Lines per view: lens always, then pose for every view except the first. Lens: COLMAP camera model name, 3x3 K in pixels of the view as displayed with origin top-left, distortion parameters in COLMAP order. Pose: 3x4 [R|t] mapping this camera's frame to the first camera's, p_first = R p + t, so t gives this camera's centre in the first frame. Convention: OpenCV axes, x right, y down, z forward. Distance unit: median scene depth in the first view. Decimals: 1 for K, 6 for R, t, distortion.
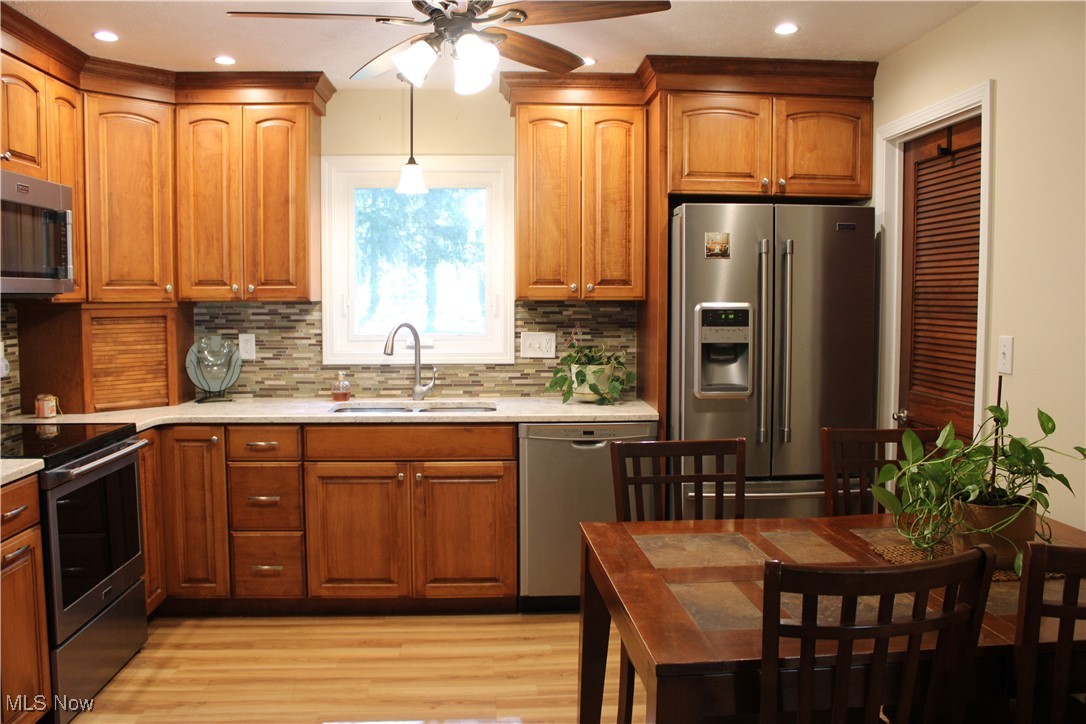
lens RADIAL K [[899.1, 0, 542.1], [0, 899.1, 363.8], [0, 0, 1]] dist [-0.156519, 0.136750]
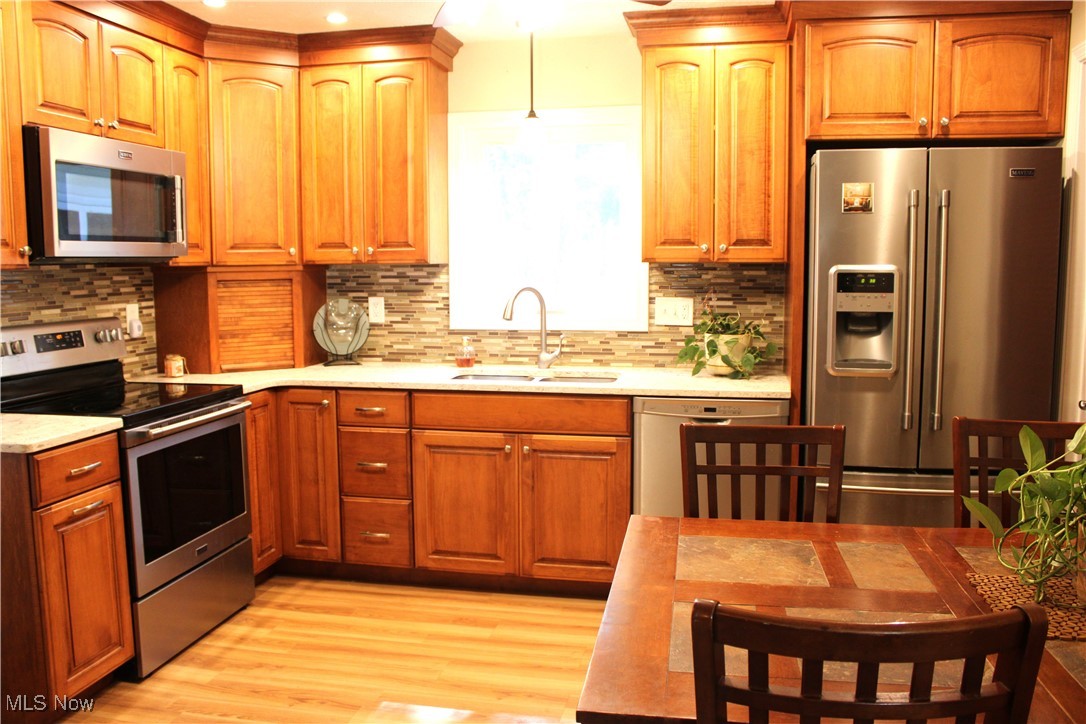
lens RADIAL K [[899.1, 0, 541.1], [0, 899.1, 363.0], [0, 0, 1]] dist [-0.156519, 0.136750]
pose [[0.964773, 0.025012, -0.261891, 0.121863], [-0.015108, 0.999095, 0.039765, -0.003106], [0.262648, -0.034407, 0.964278, 0.092904]]
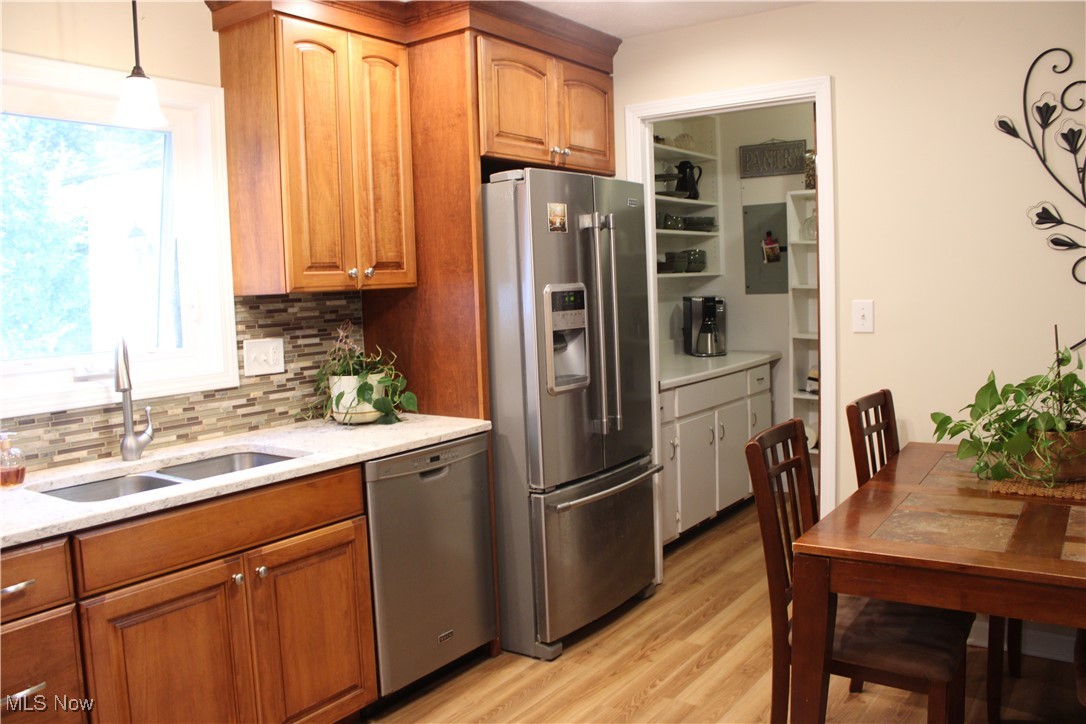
lens RADIAL K [[899.1, 0, 541.7], [0, 899.1, 360.5], [0, 0, 1]] dist [-0.156519, 0.136750]
pose [[0.628578, -0.091259, 0.772374, -0.477989], [0.094358, 0.994704, 0.040737, -0.029739], [-0.772001, 0.047273, 0.633861, 0.438352]]
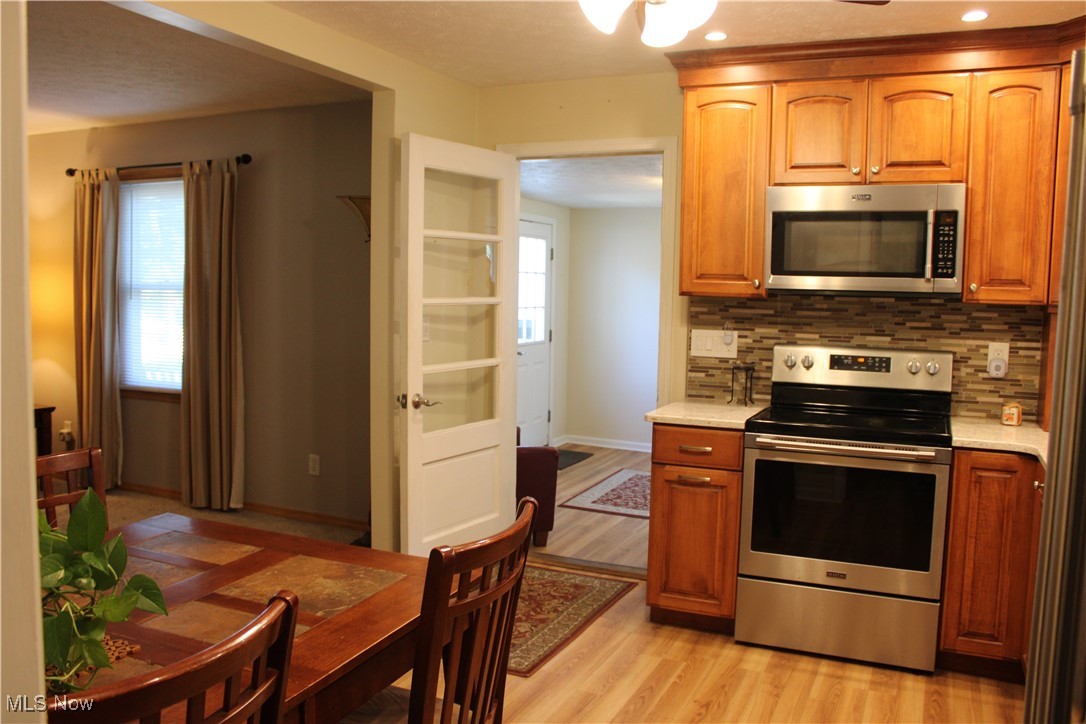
lens RADIAL K [[899.1, 0, 541.3], [0, 899.1, 360.8], [0, 0, 1]] dist [-0.156519, 0.136750]
pose [[-0.470415, 0.060796, -0.880349, 0.479136], [-0.086173, 0.989691, 0.114393, -0.068628], [0.878228, 0.129675, -0.460326, 0.925466]]
